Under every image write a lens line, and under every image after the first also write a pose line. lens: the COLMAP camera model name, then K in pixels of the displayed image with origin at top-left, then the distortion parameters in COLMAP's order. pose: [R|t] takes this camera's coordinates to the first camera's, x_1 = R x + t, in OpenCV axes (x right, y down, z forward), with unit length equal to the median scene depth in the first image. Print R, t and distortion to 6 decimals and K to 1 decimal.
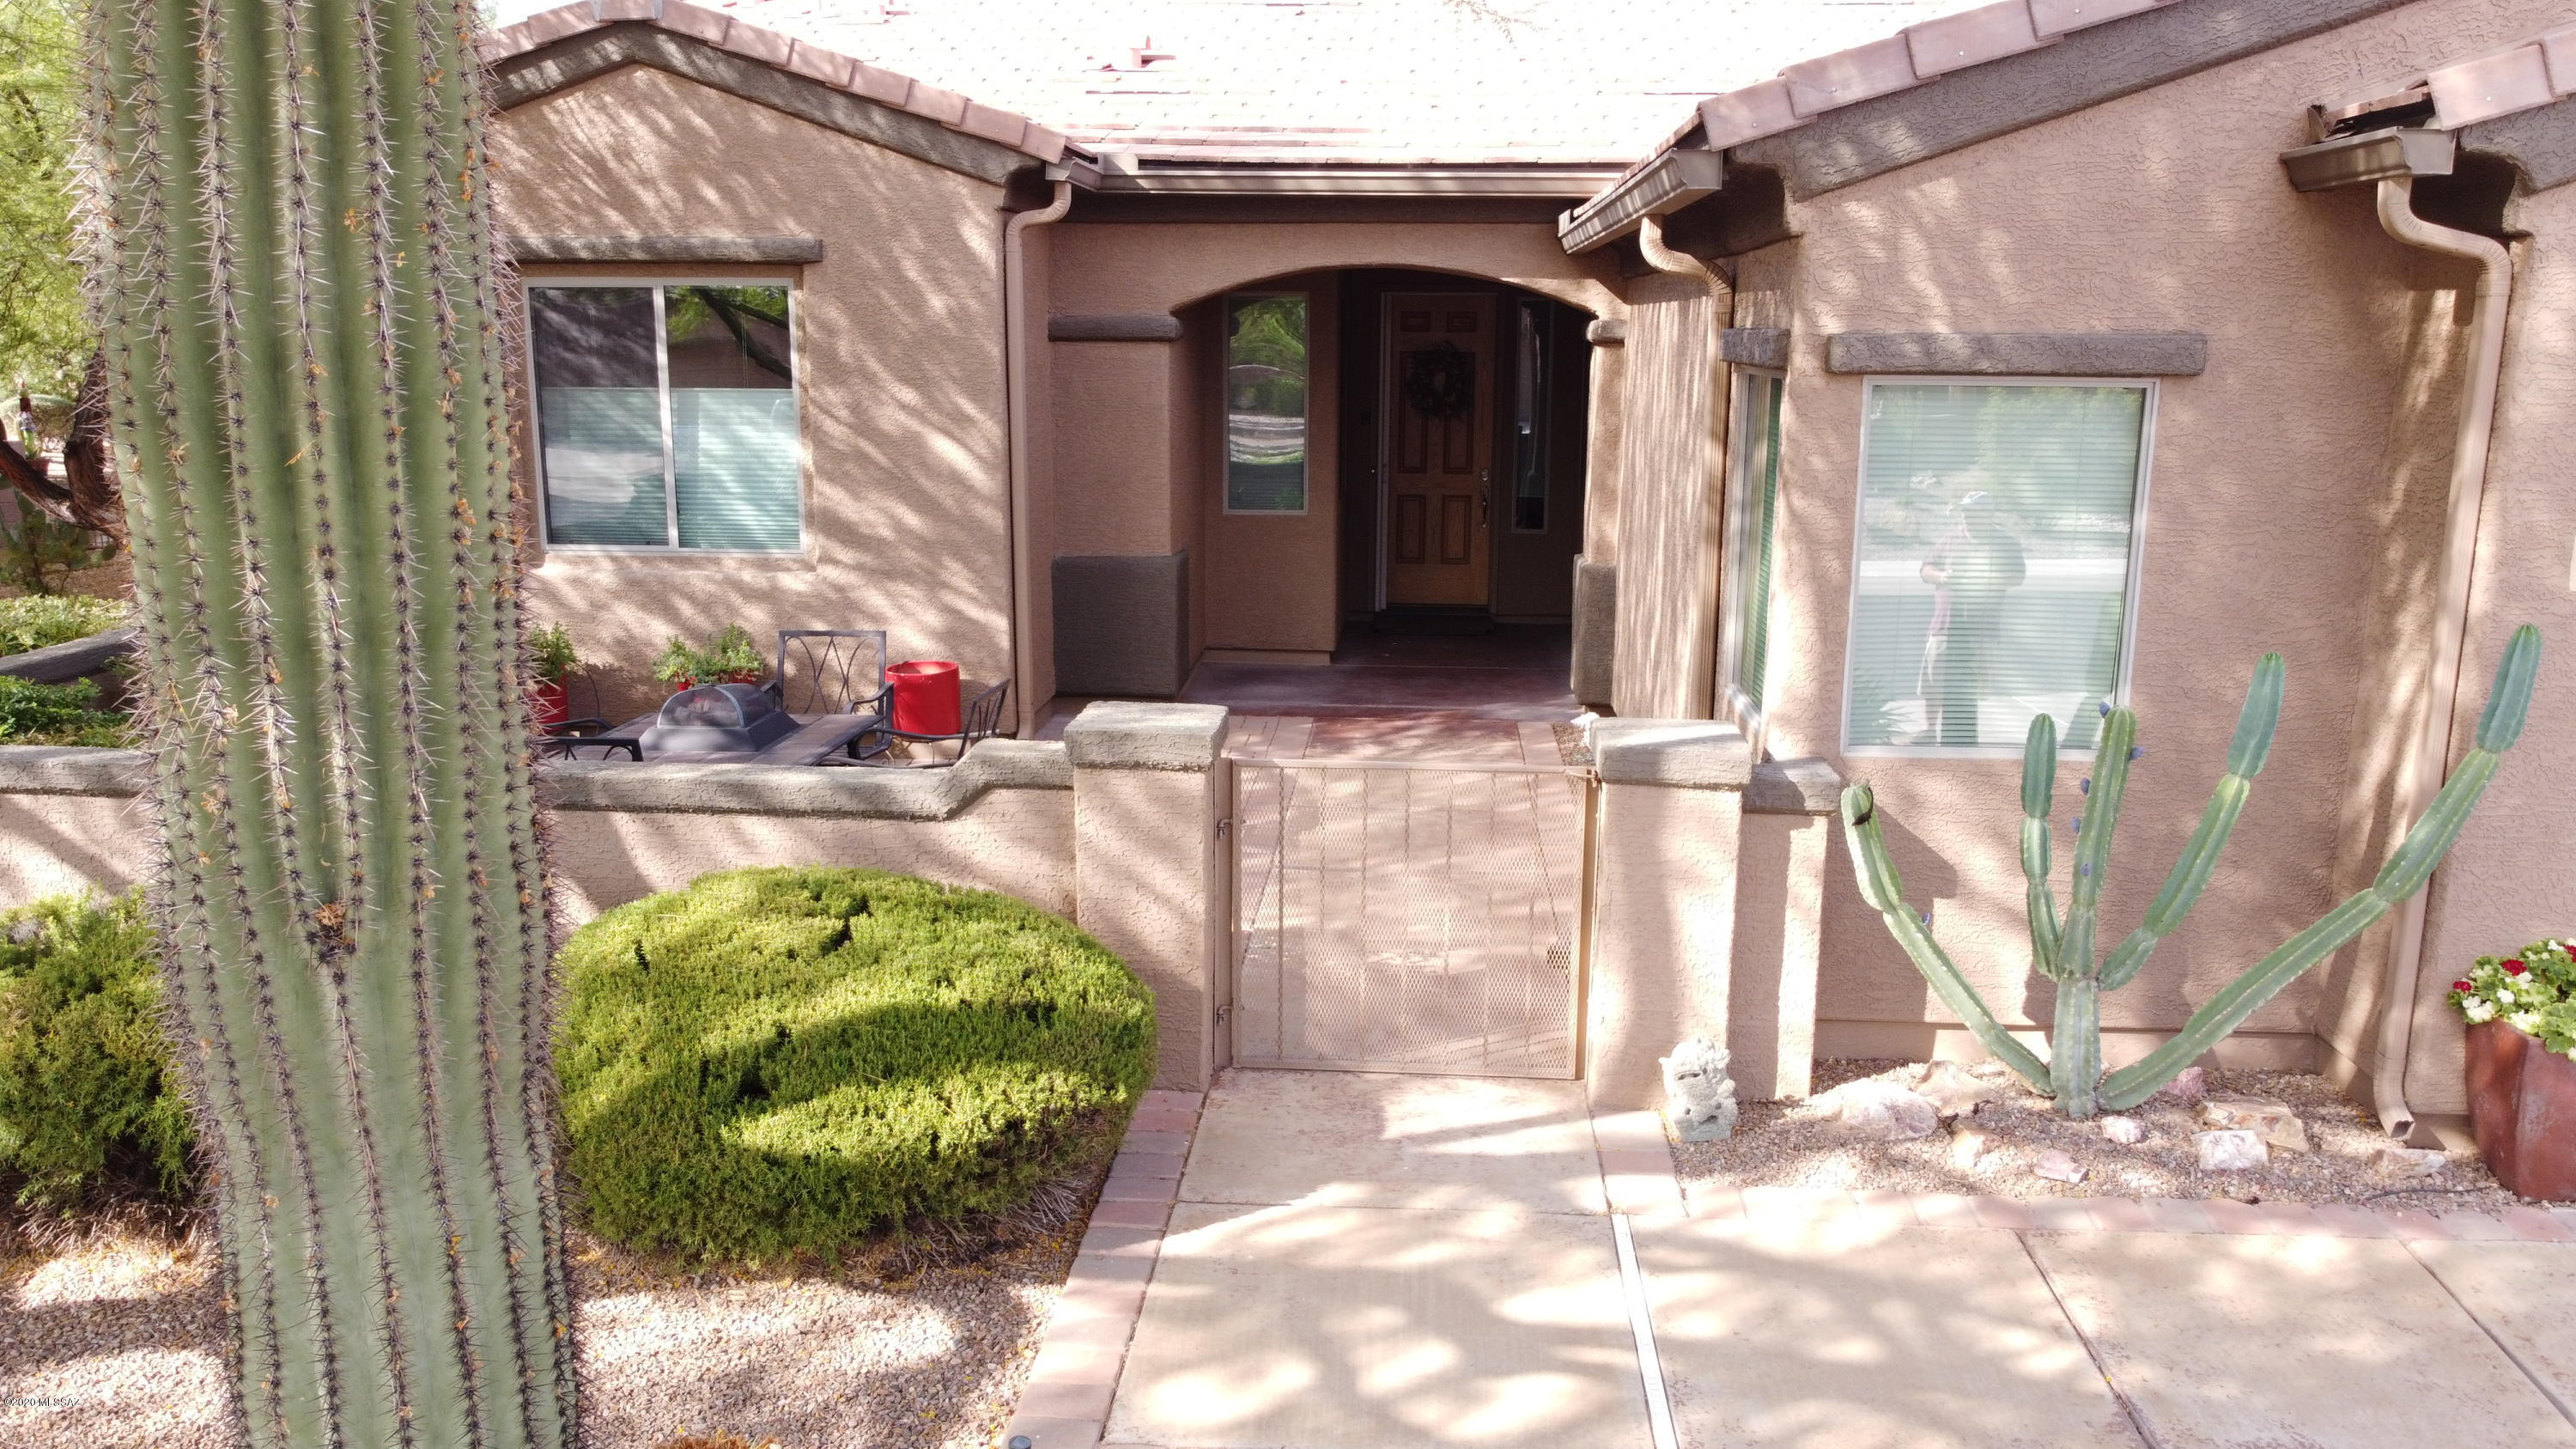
lens RADIAL K [[1950.9, 0, 1288.0], [0, 1950.9, 724.5], [0, 0, 1]] dist [0.008962, -0.008458]
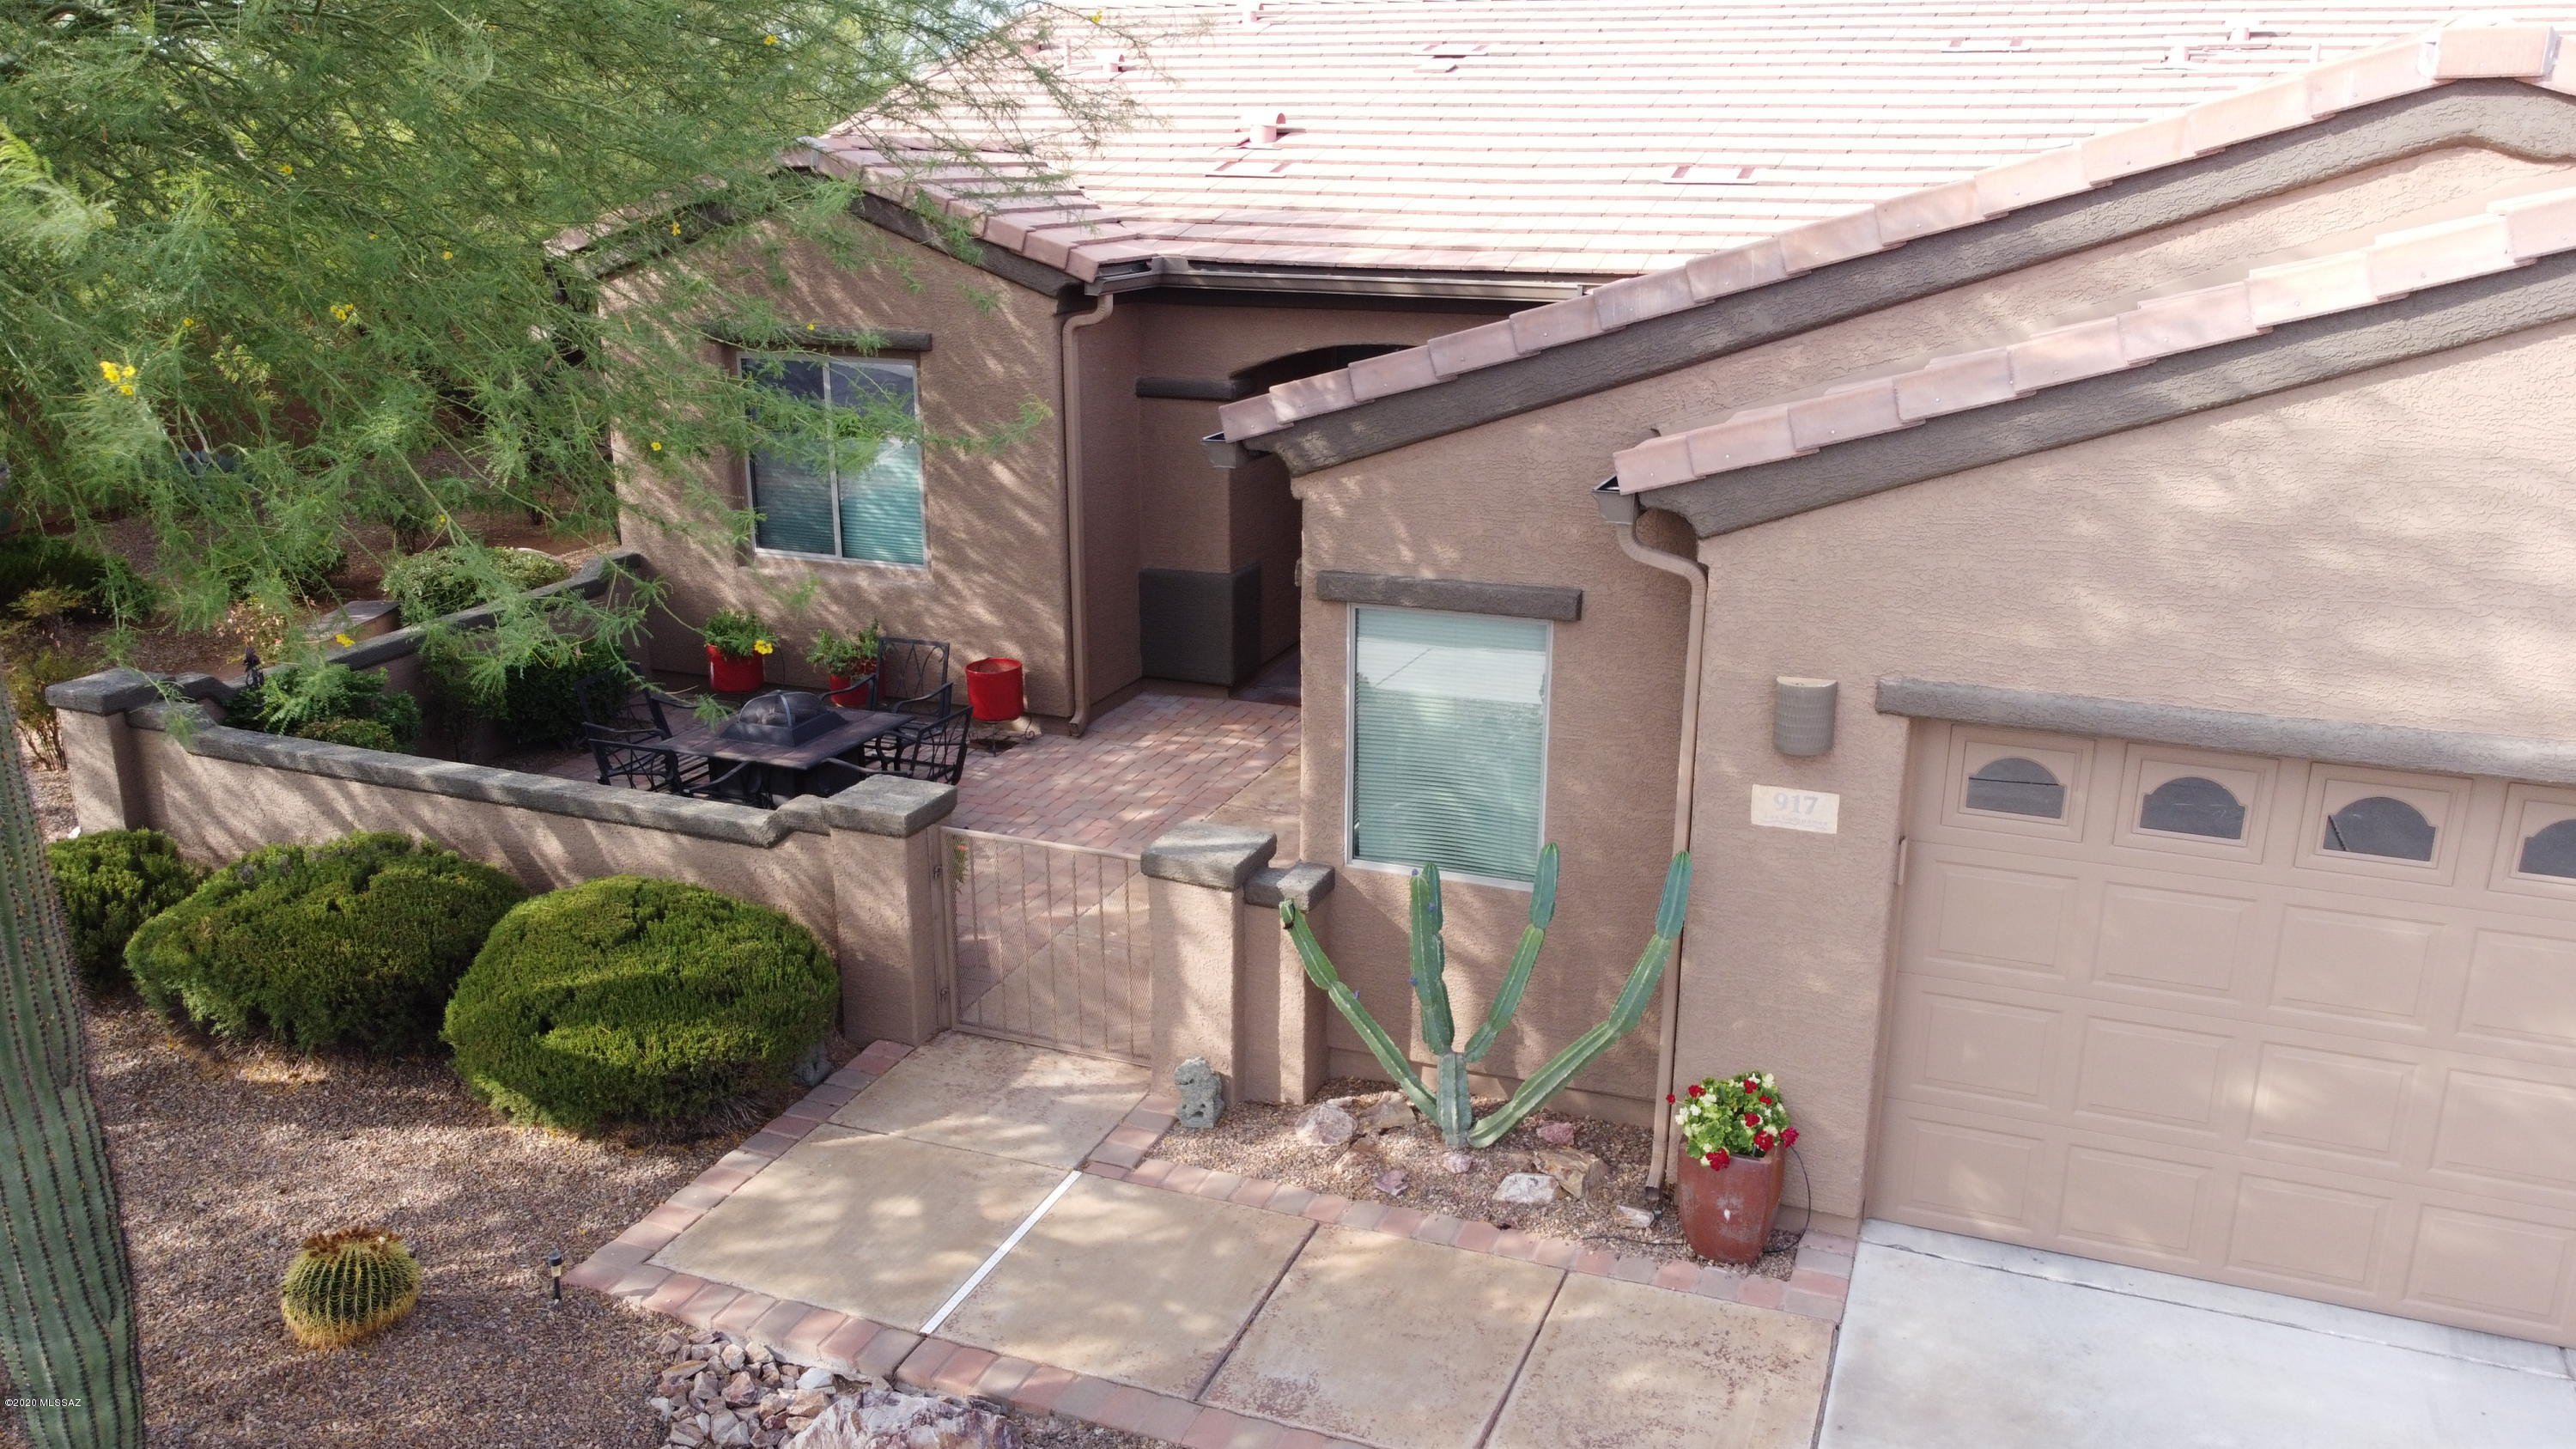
lens RADIAL K [[1950.9, 0, 1288.0], [0, 1950.9, 724.5], [0, 0, 1]] dist [0.008962, -0.008458]
pose [[0.956773, 0.080978, -0.279334, 0.468253], [-0.056278, 0.993852, 0.095352, -0.159915], [0.285338, -0.075510, 0.955448, -0.241117]]
